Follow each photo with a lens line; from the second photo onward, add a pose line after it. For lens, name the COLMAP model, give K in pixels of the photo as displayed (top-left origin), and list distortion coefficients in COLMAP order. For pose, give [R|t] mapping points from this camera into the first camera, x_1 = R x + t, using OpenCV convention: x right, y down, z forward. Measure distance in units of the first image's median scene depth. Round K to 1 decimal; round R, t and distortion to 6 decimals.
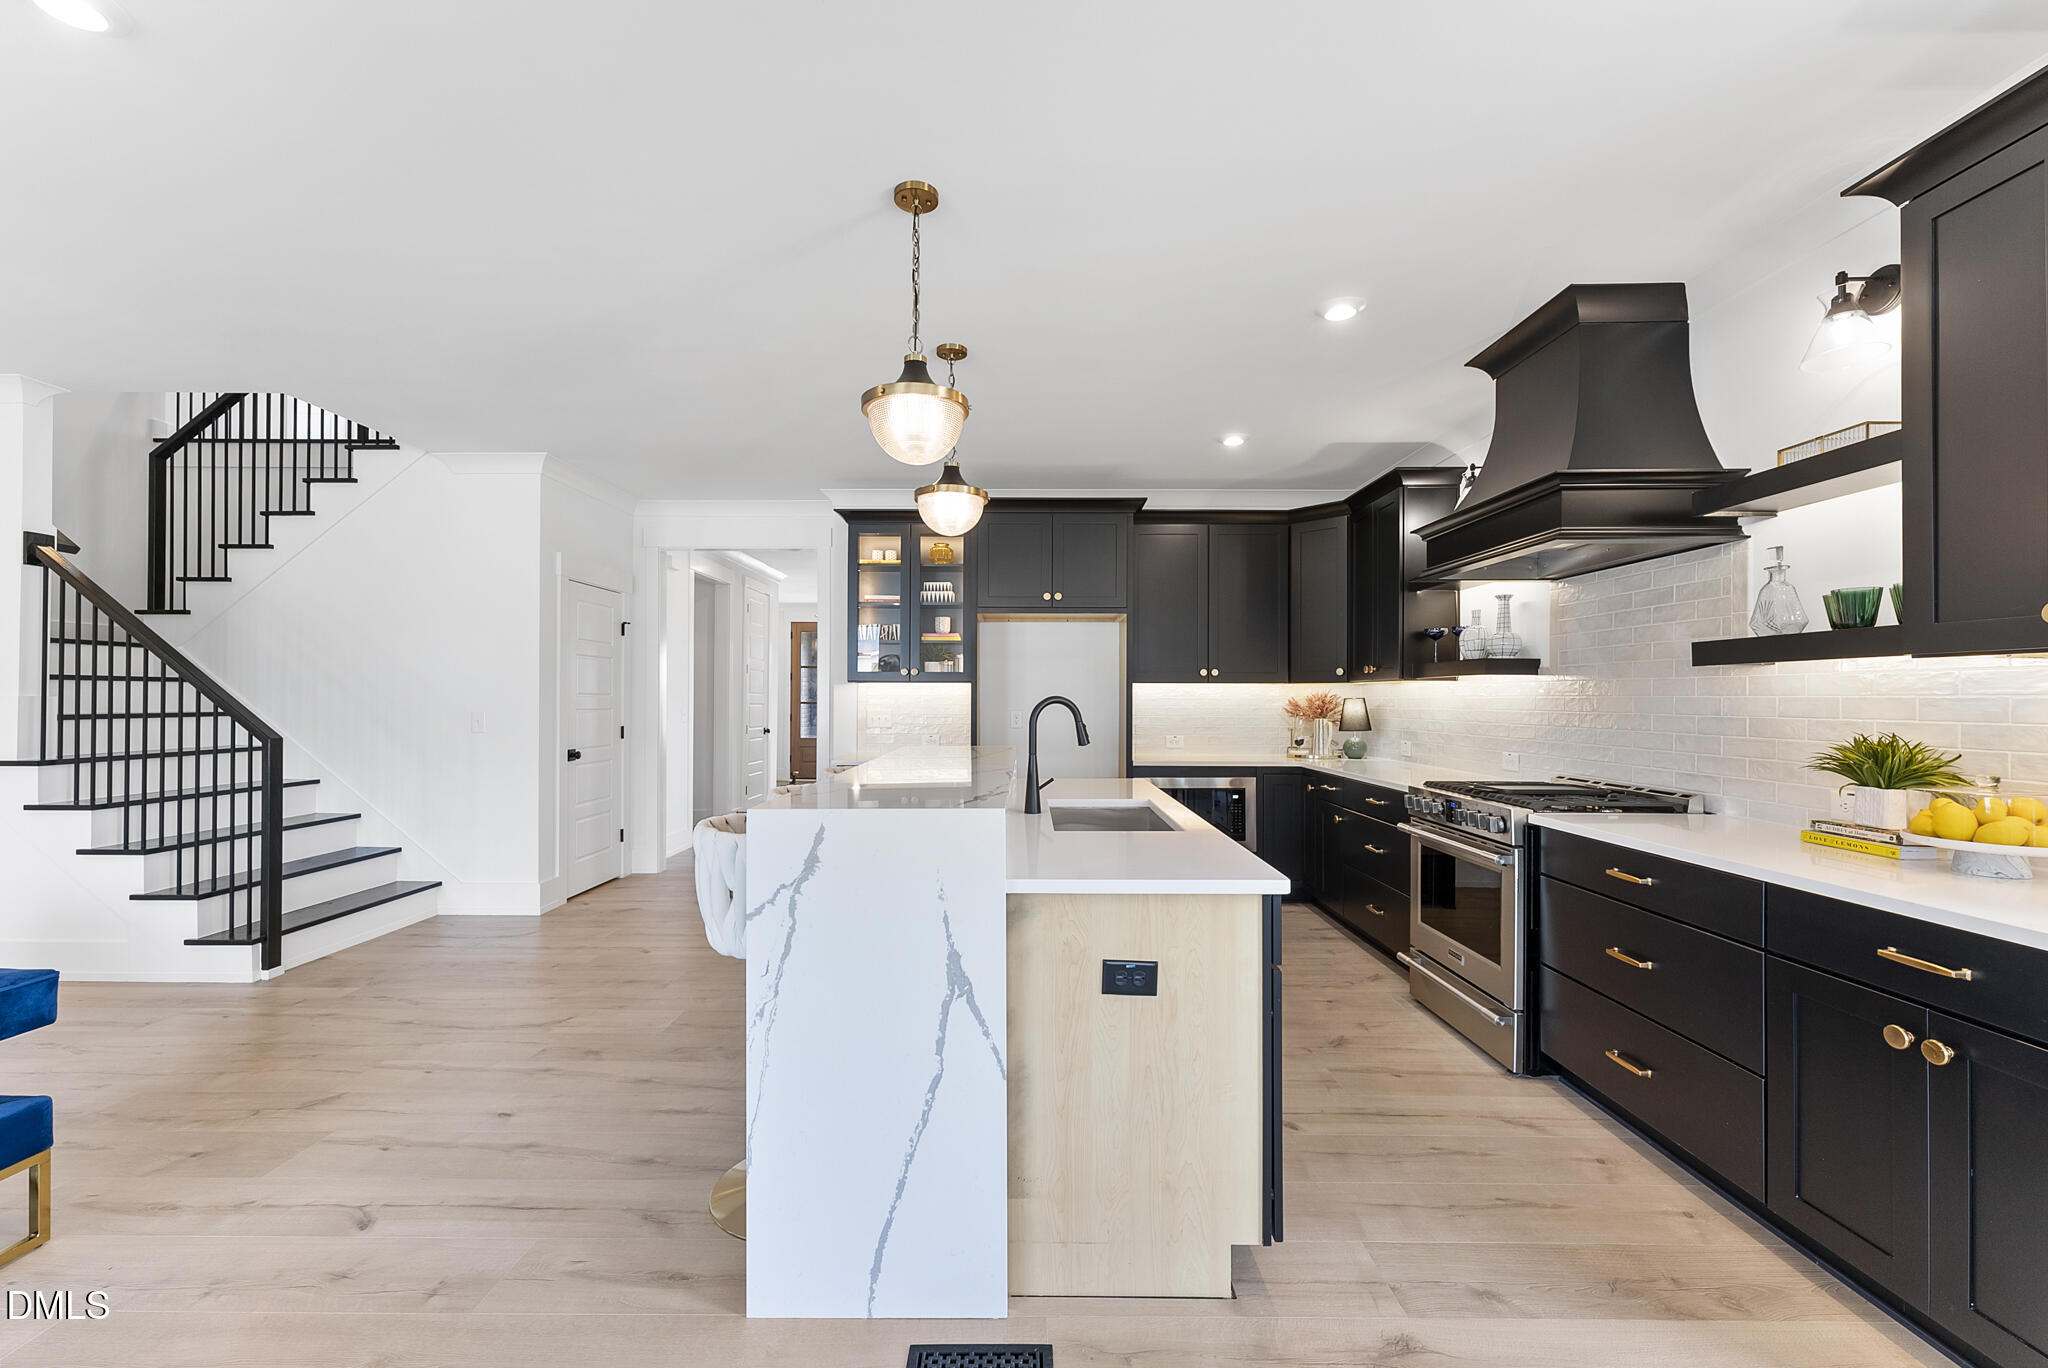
lens RADIAL K [[822.0, 0, 1014.4], [0, 822.0, 690.5], [0, 0, 1]] dist [0.000973, -0.001247]
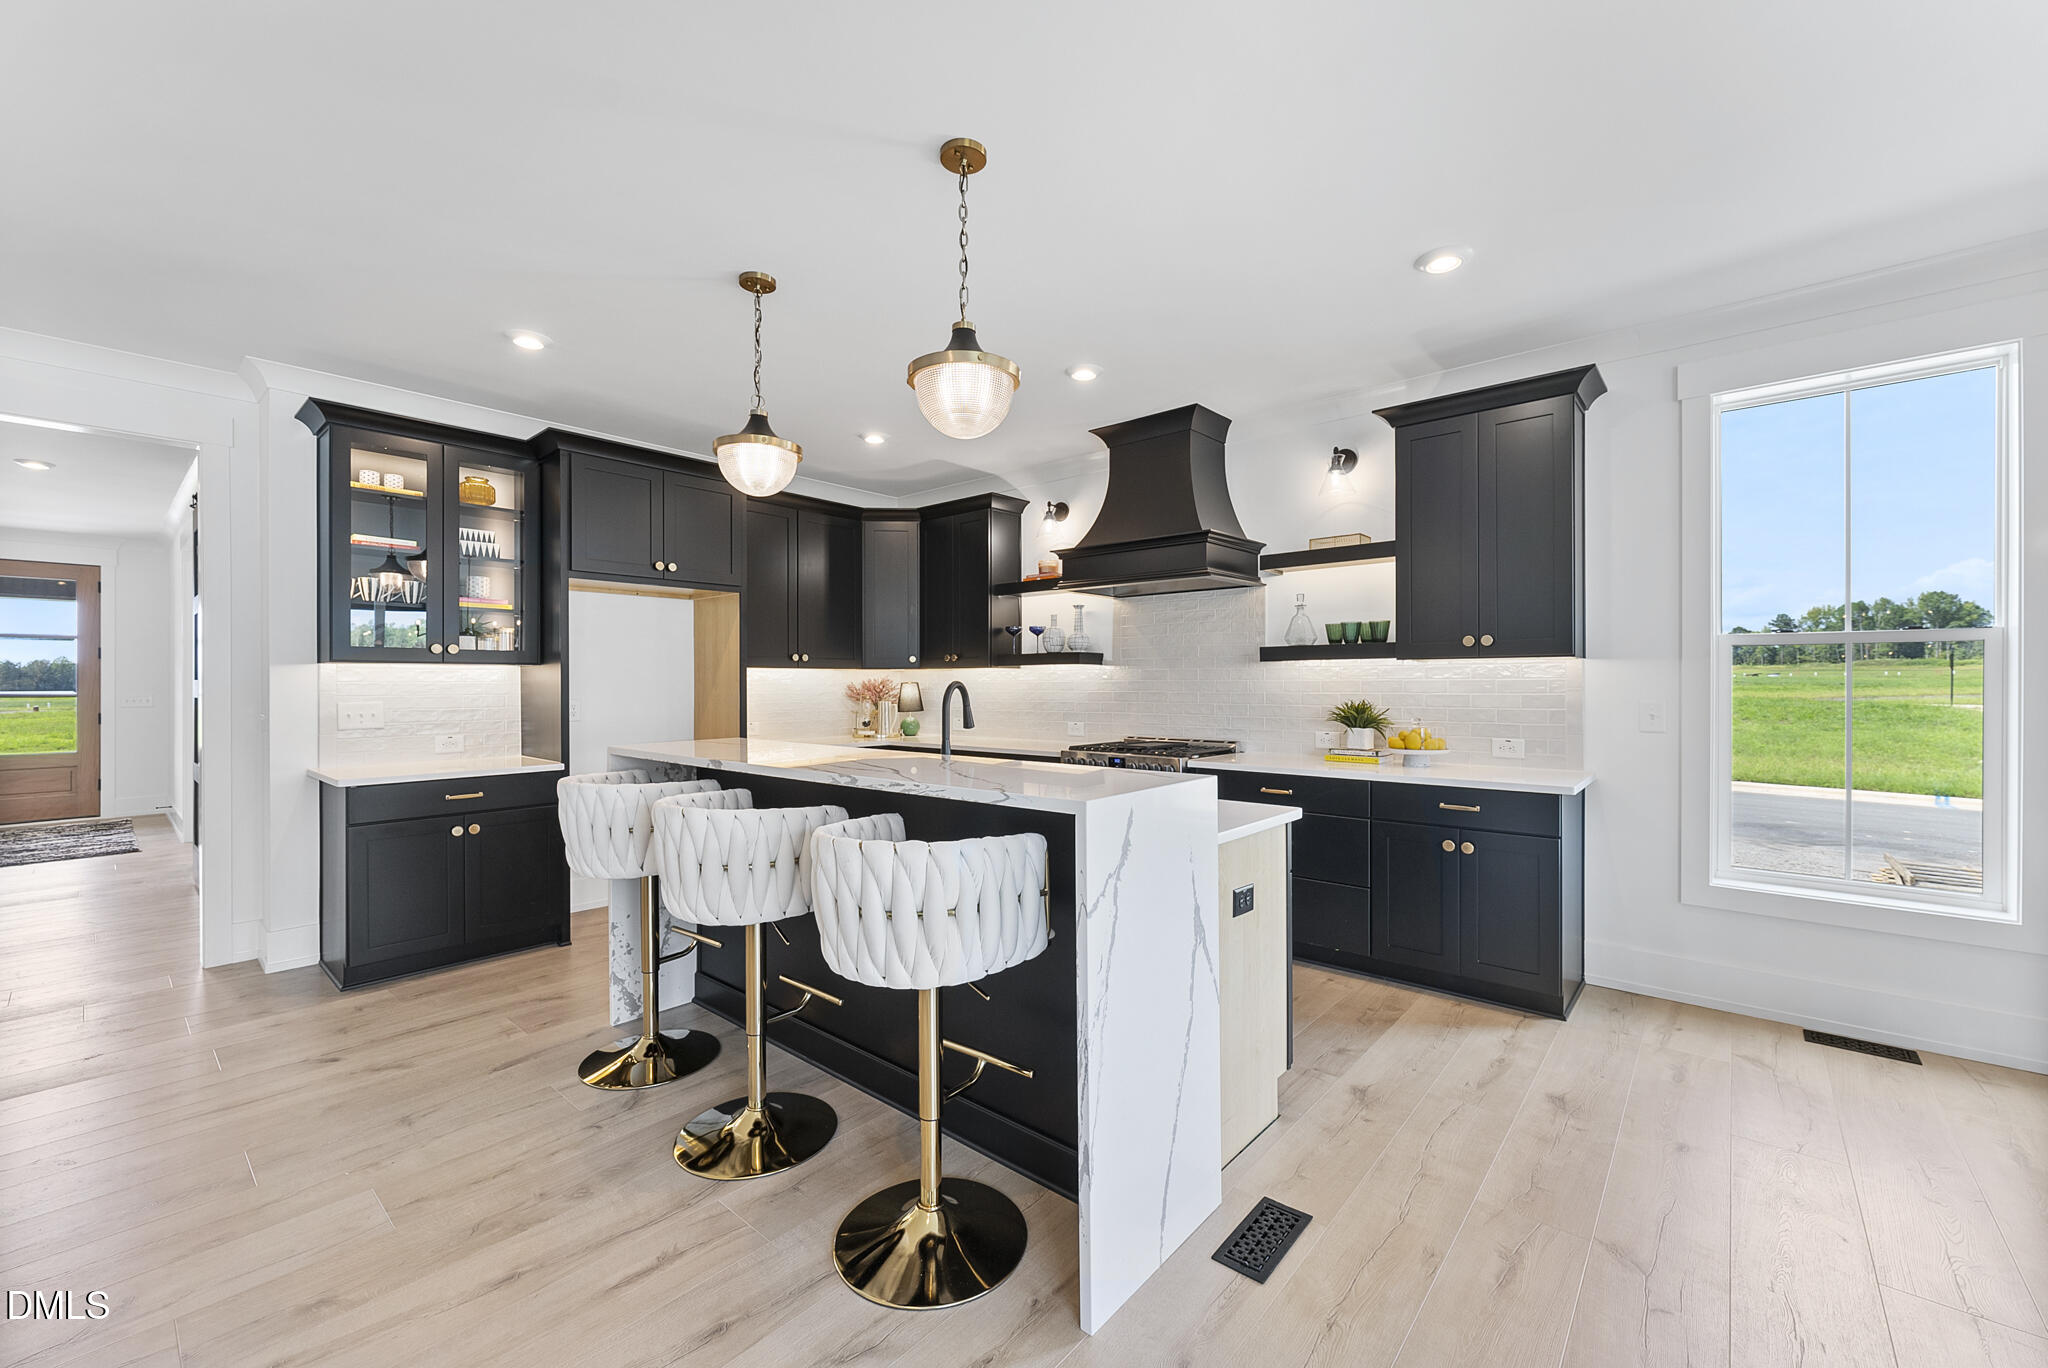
lens RADIAL K [[822.0, 0, 1017.2], [0, 822.0, 684.3], [0, 0, 1]] dist [0.000973, -0.001247]
pose [[0.649942, -0.005247, 0.759965, -0.548267], [-0.002414, 0.999957, 0.008969, 0.001311], [-0.759980, -0.007663, 0.649902, 0.227145]]
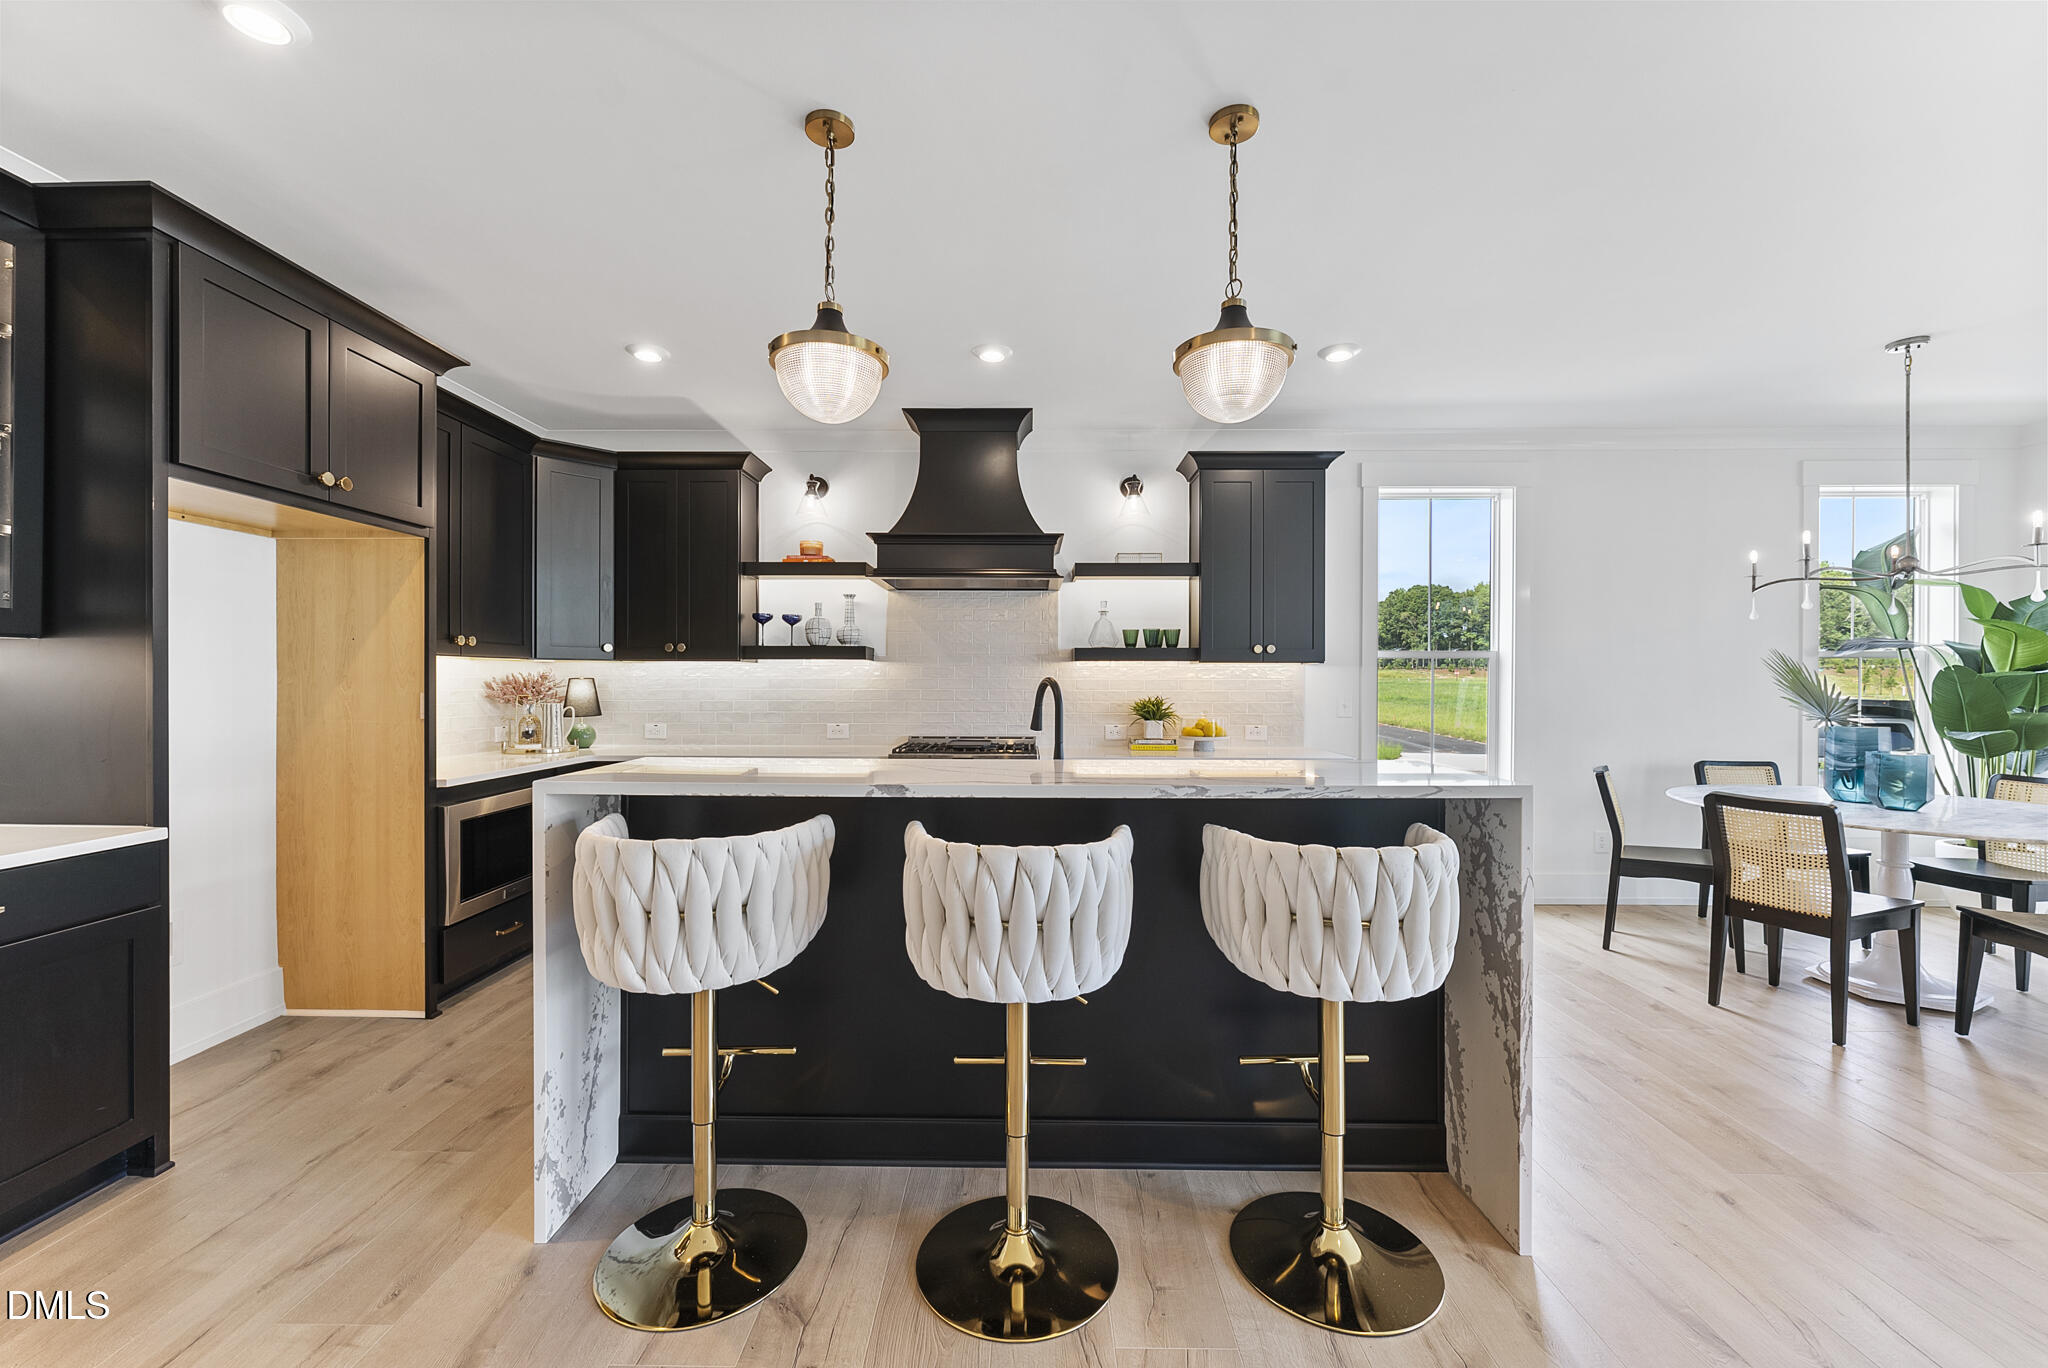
lens RADIAL K [[822.0, 0, 1023.0], [0, 822.0, 681.0], [0, 0, 1]] dist [0.000973, -0.001247]
pose [[-0.002461, -0.002068, 0.999995, -0.697534], [-0.011534, 0.999931, 0.002040, 0.007459], [-0.999930, -0.011529, -0.002485, 0.832200]]
